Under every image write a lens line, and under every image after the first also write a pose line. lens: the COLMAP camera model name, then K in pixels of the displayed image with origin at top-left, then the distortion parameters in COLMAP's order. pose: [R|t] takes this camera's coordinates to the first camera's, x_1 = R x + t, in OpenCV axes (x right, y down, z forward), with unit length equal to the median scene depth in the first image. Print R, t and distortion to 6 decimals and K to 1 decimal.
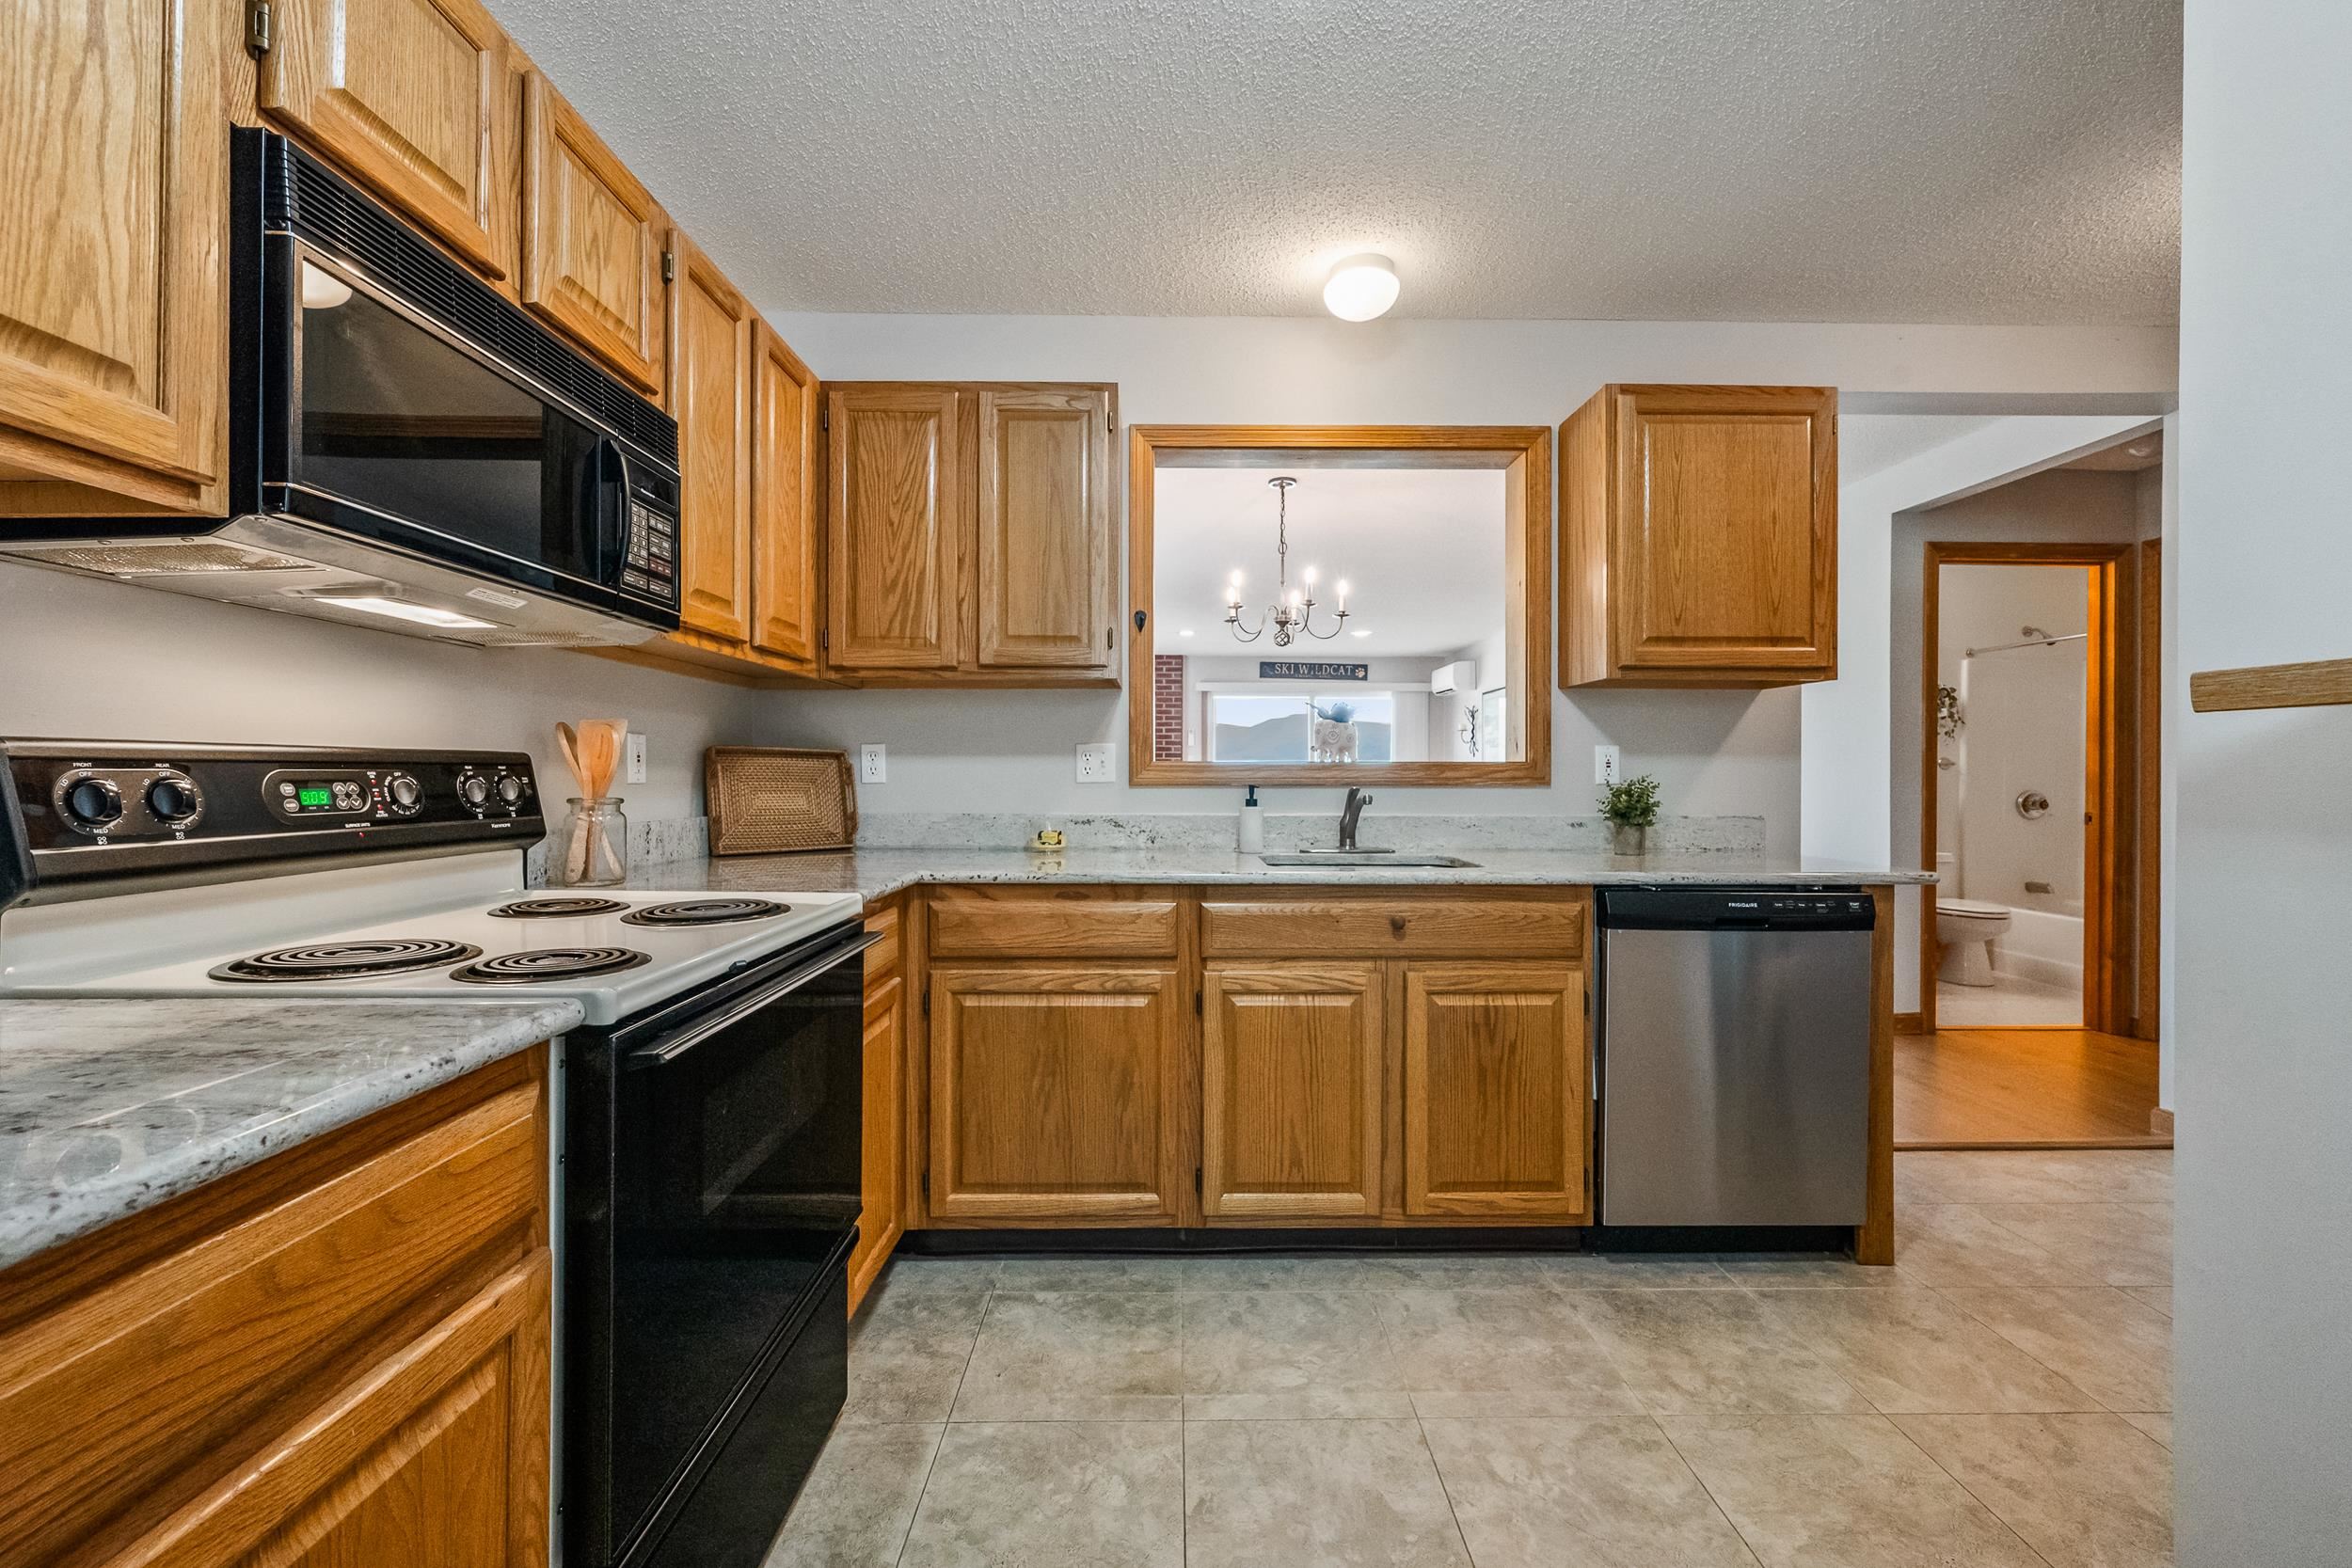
lens RADIAL K [[942.2, 0, 1197.9], [0, 942.2, 782.3], [0, 0, 1]] dist [-0.001946, -0.000011]
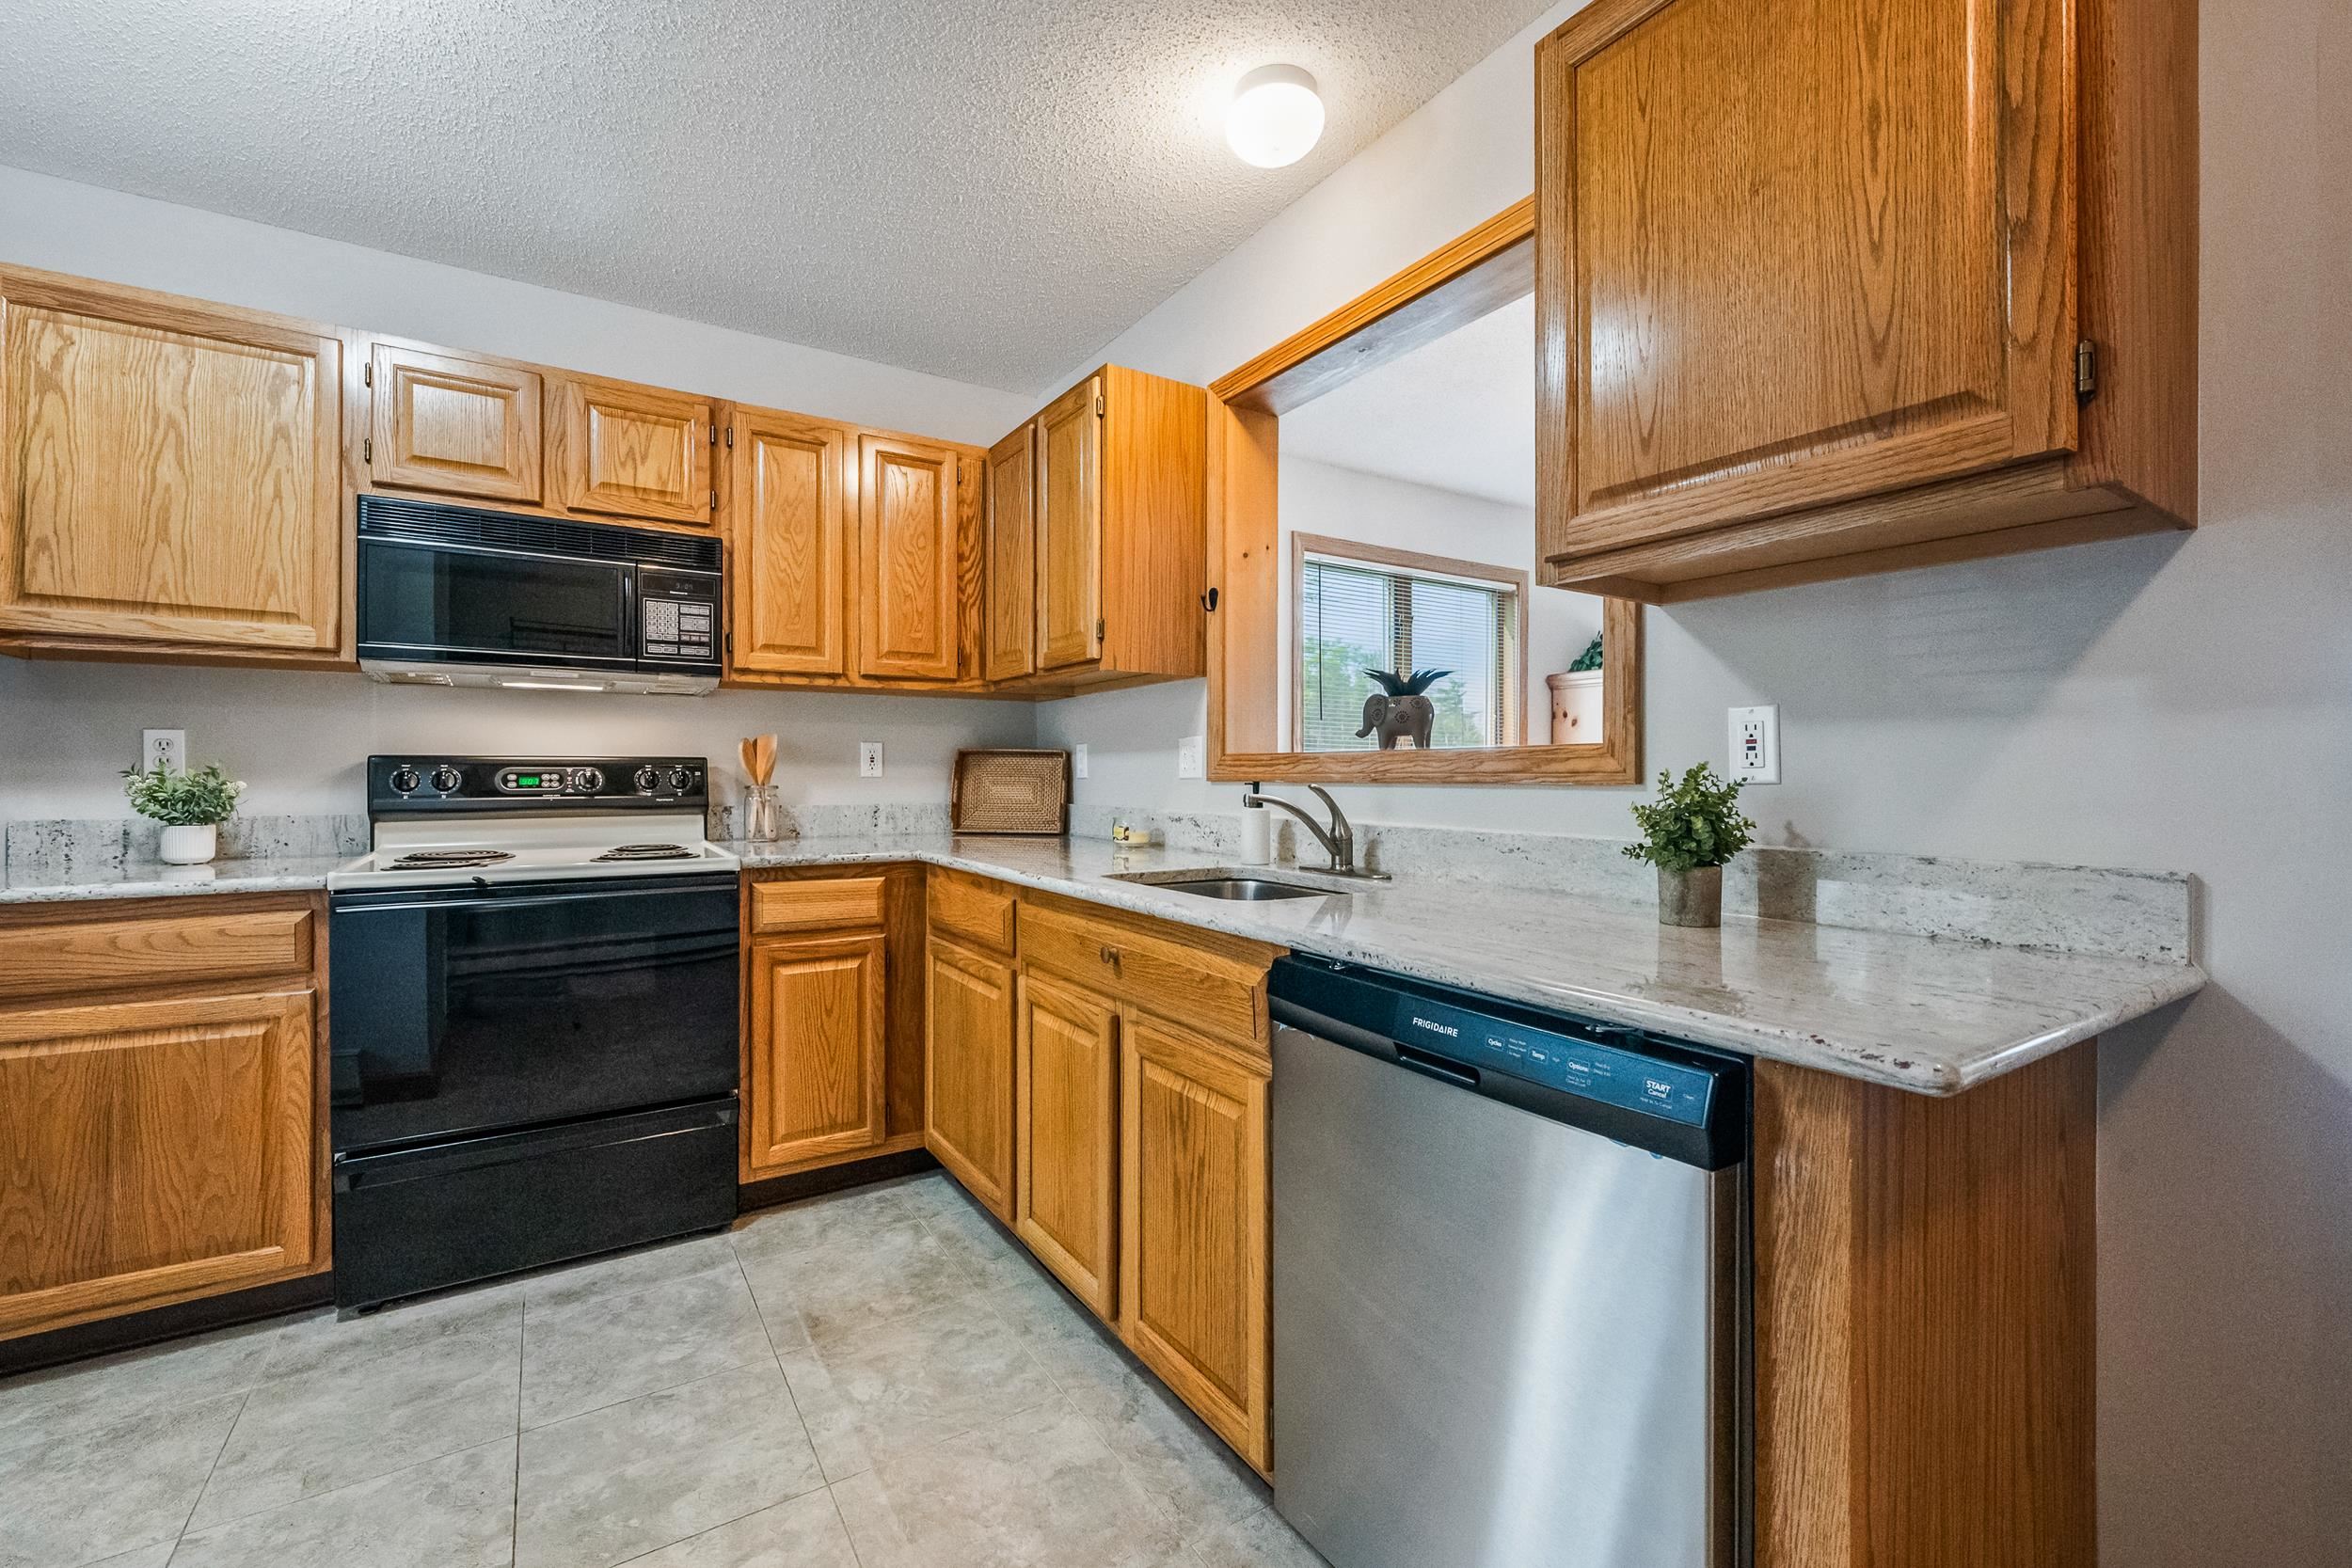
lens RADIAL K [[989.5, 0, 1193.5], [0, 989.5, 783.4], [0, 0, 1]] dist [-0.001399, 0.000138]
pose [[0.532767, 0.006099, -0.846240, 0.982536], [-0.005888, 0.999977, 0.003501, 0.002576], [0.846241, 0.003118, 0.532790, 0.642520]]
